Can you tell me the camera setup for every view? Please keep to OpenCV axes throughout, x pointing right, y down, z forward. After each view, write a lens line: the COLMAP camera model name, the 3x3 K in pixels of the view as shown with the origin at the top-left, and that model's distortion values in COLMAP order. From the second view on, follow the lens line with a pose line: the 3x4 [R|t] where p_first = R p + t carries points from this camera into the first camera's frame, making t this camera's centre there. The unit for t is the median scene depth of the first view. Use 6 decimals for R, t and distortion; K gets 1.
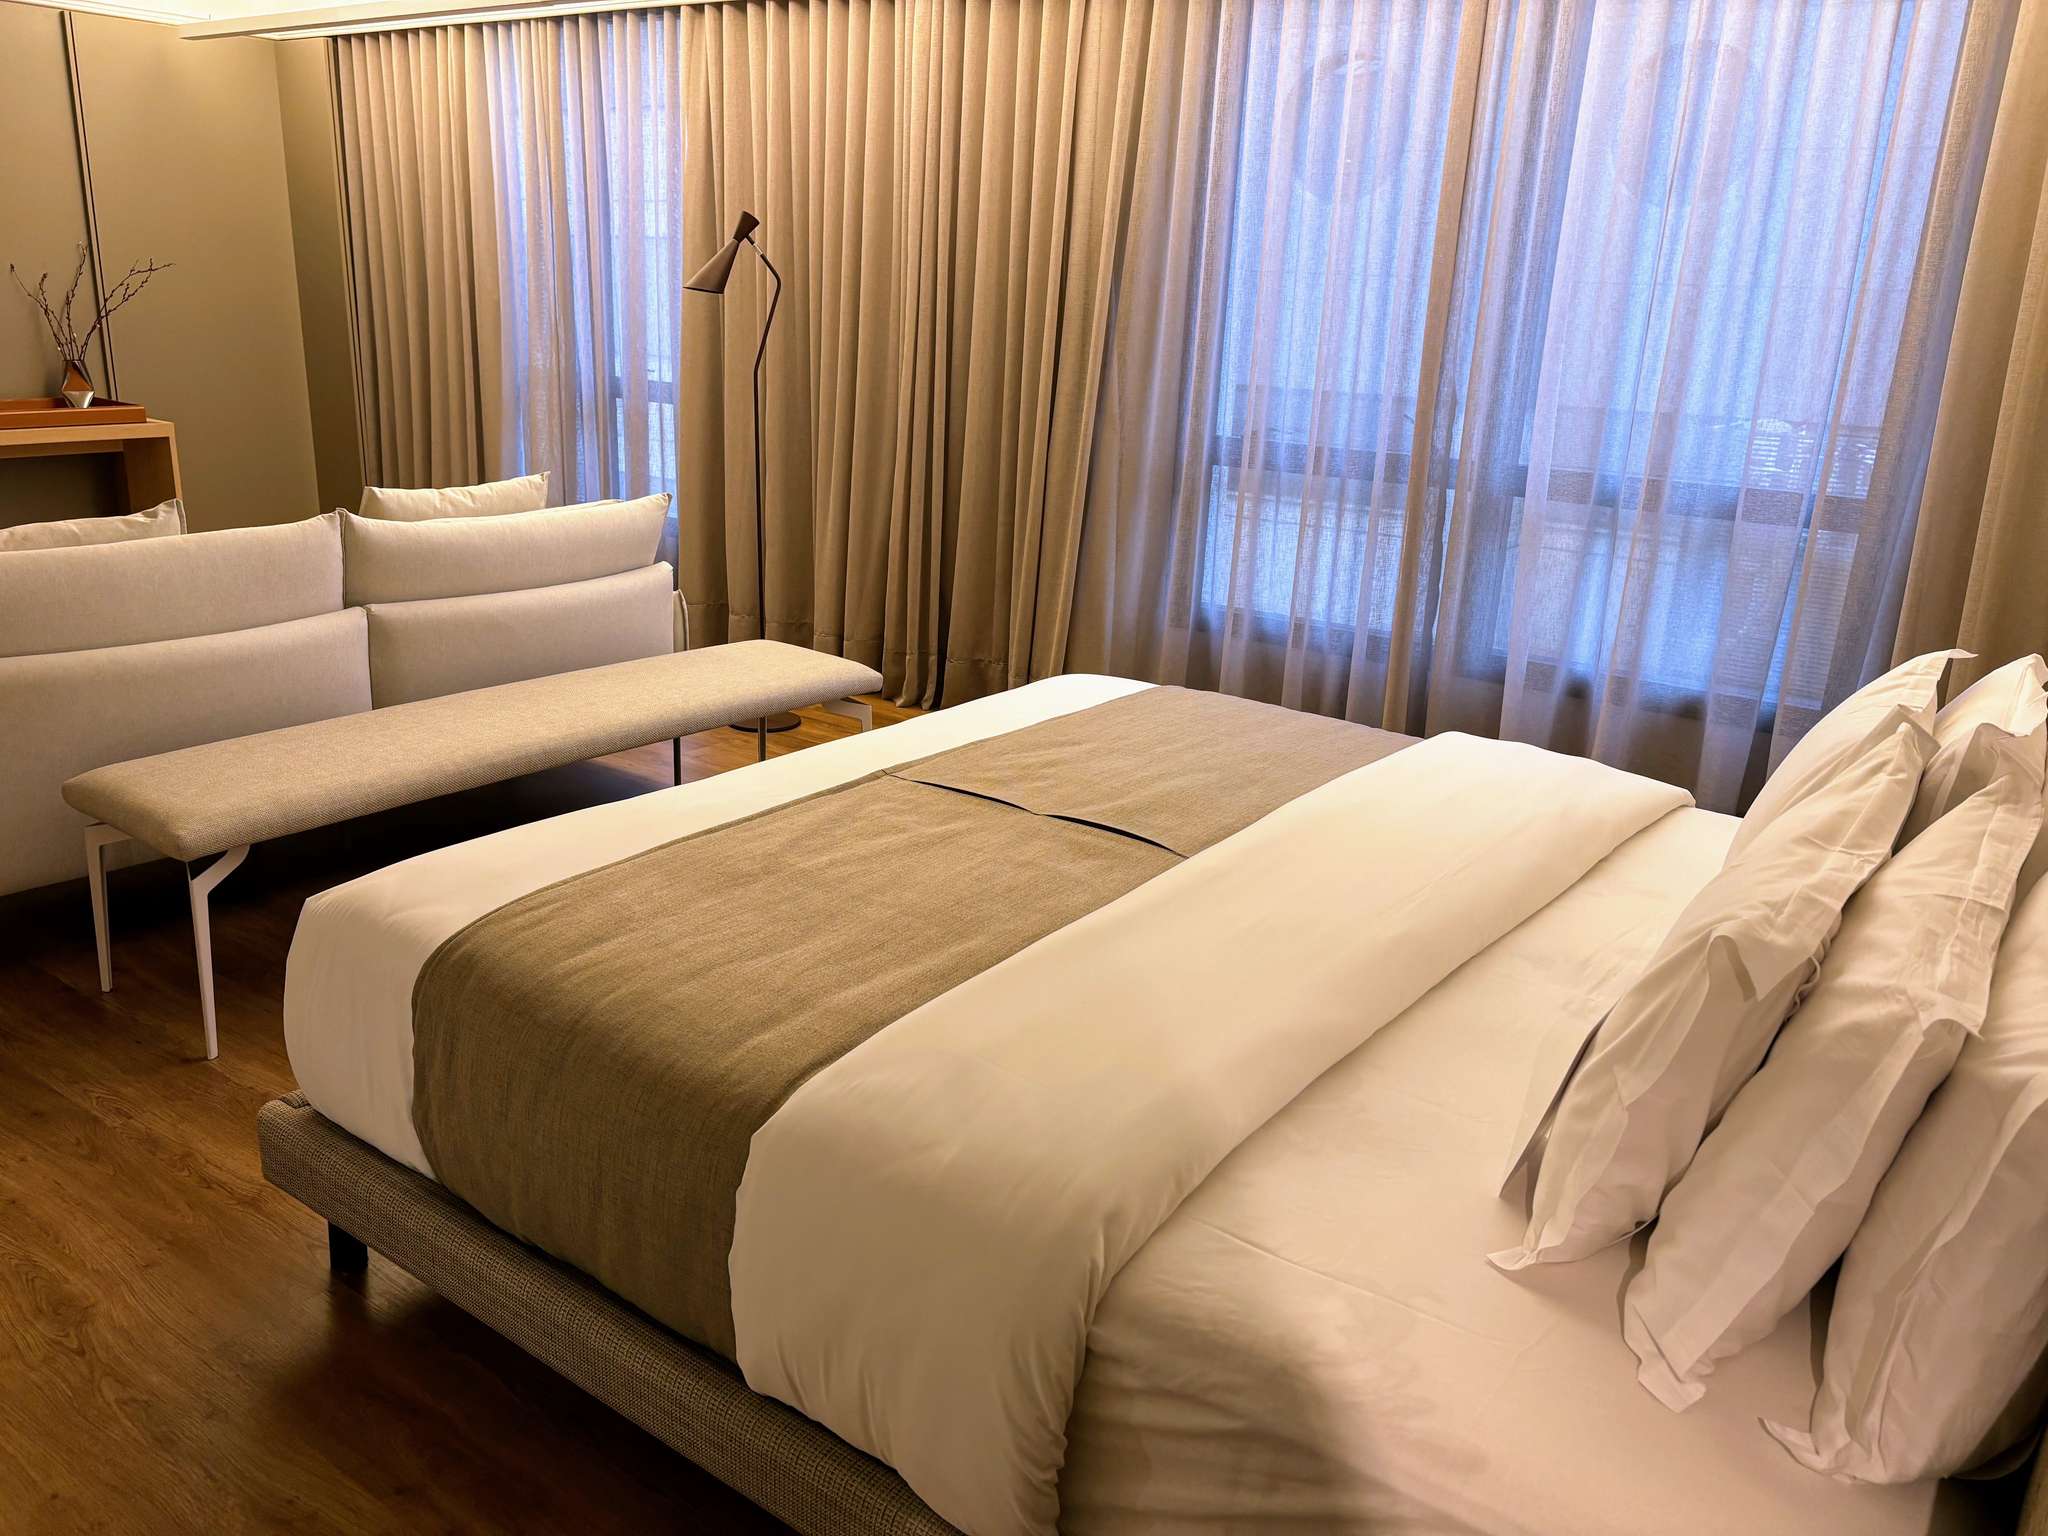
lens RADIAL K [[1559.2, 0, 1025.4], [0, 1559.2, 823.5], [0, 0, 1]] dist [0.002765, 0.002142]
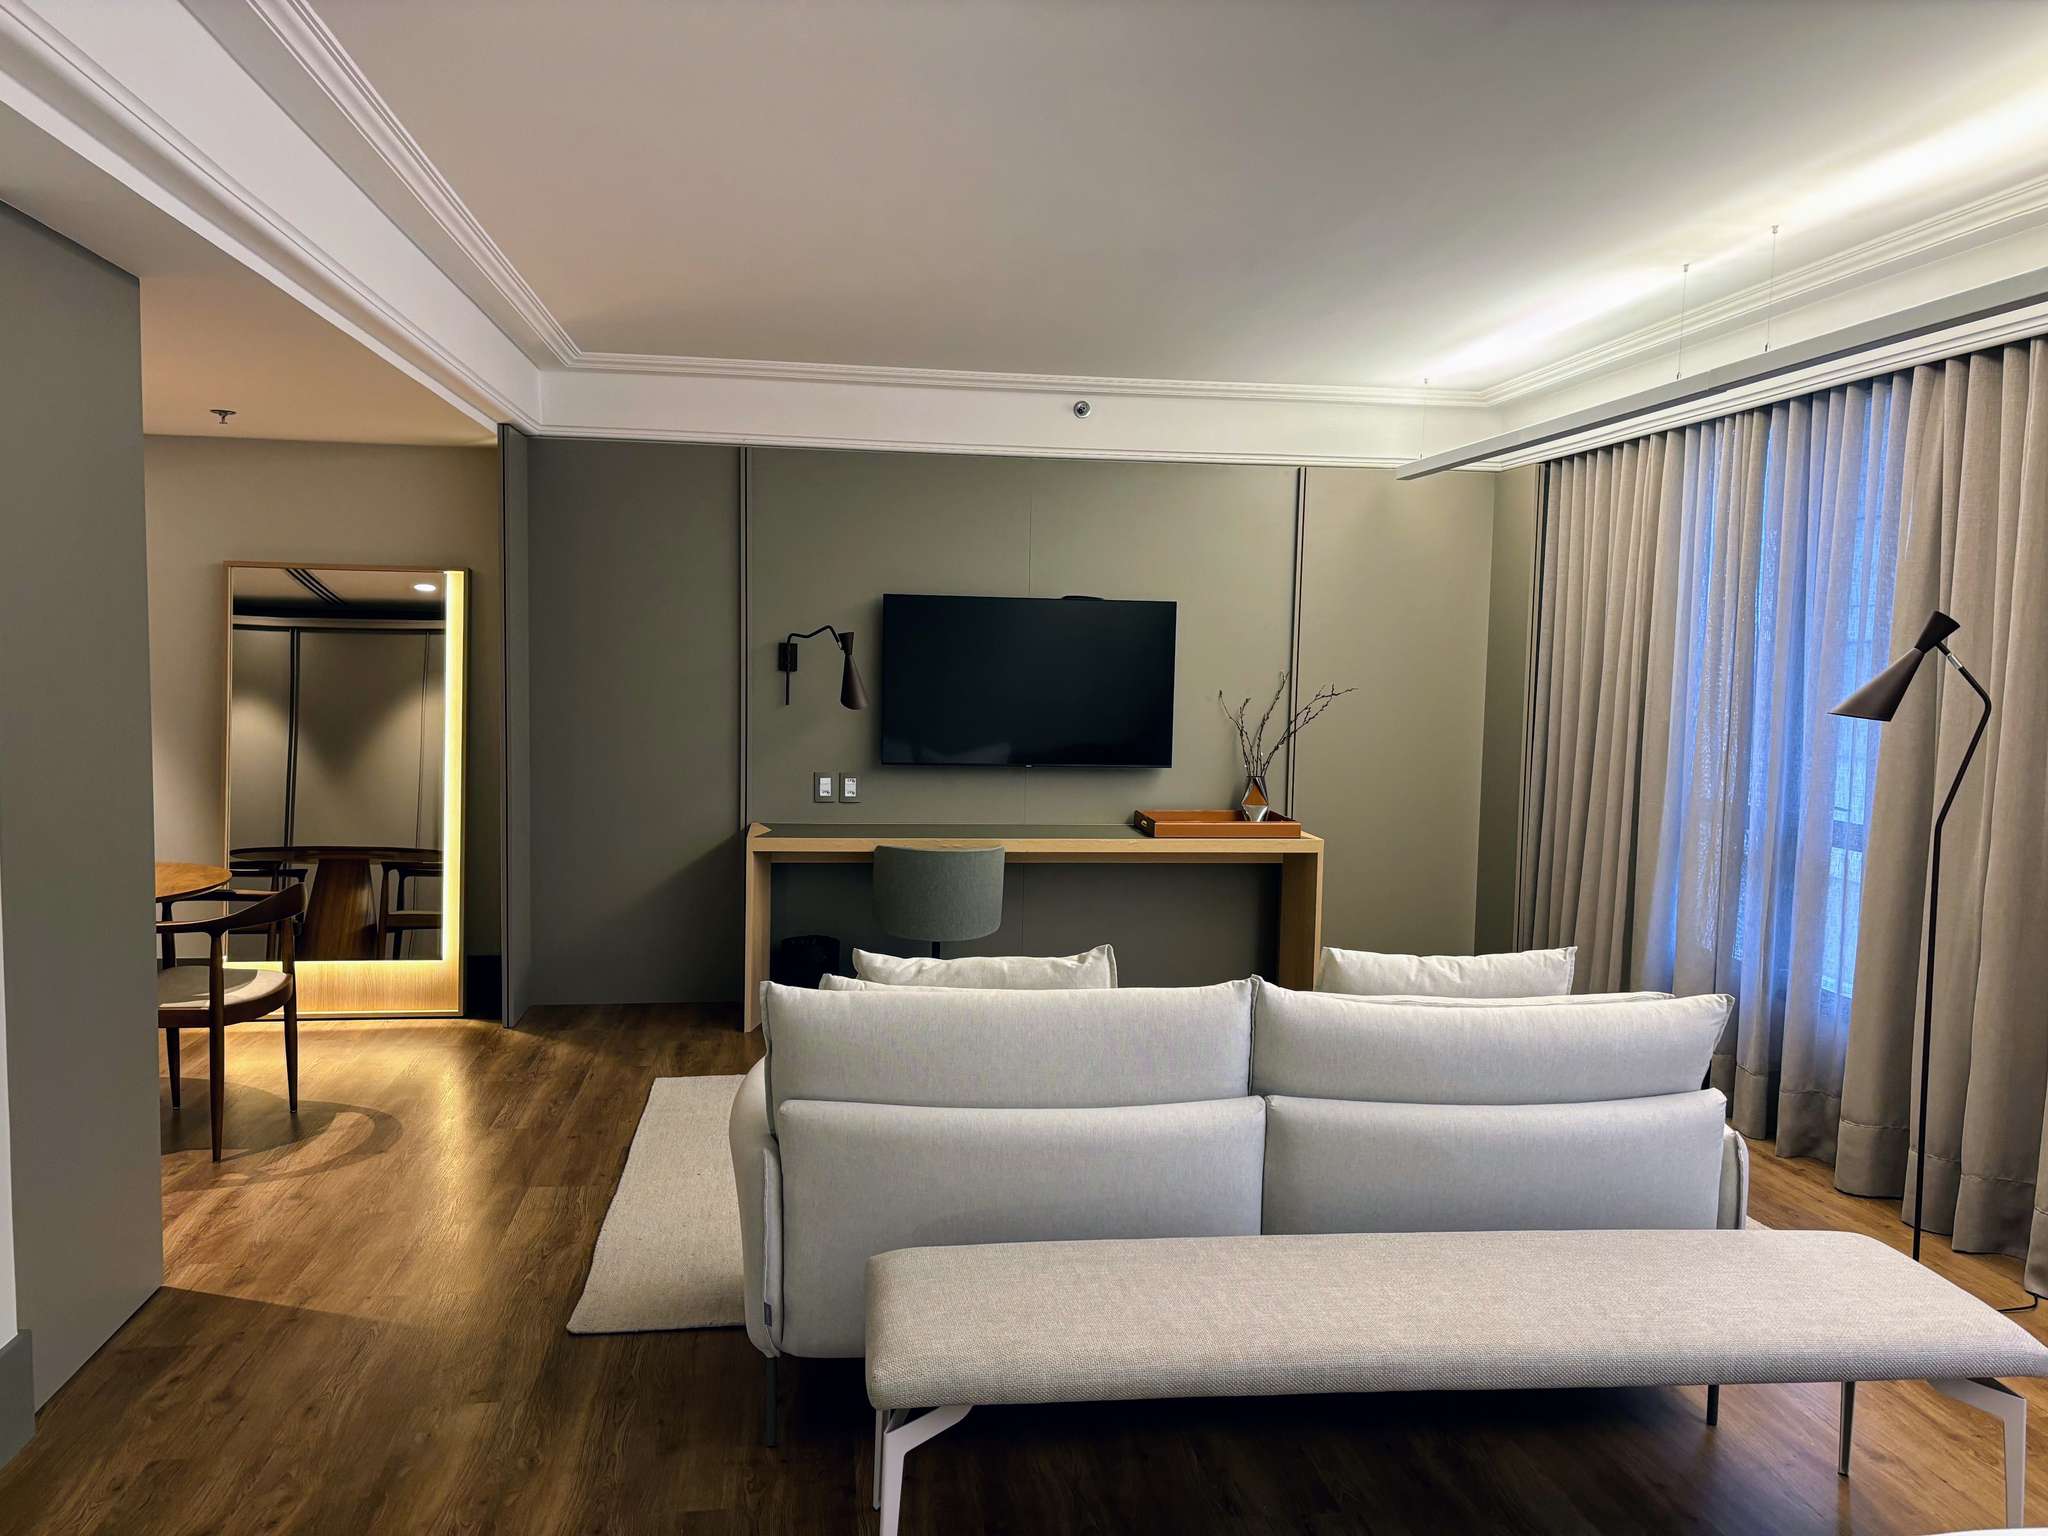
lens RADIAL K [[1559.2, 0, 1025.4], [0, 1559.2, 823.5], [0, 0, 1]] dist [0.002765, 0.002142]
pose [[0.696788, 0.049714, -0.715552, 0.049083], [-0.226723, 0.961714, -0.153961, -0.108607], [0.680502, 0.269510, 0.681382, 0.293128]]
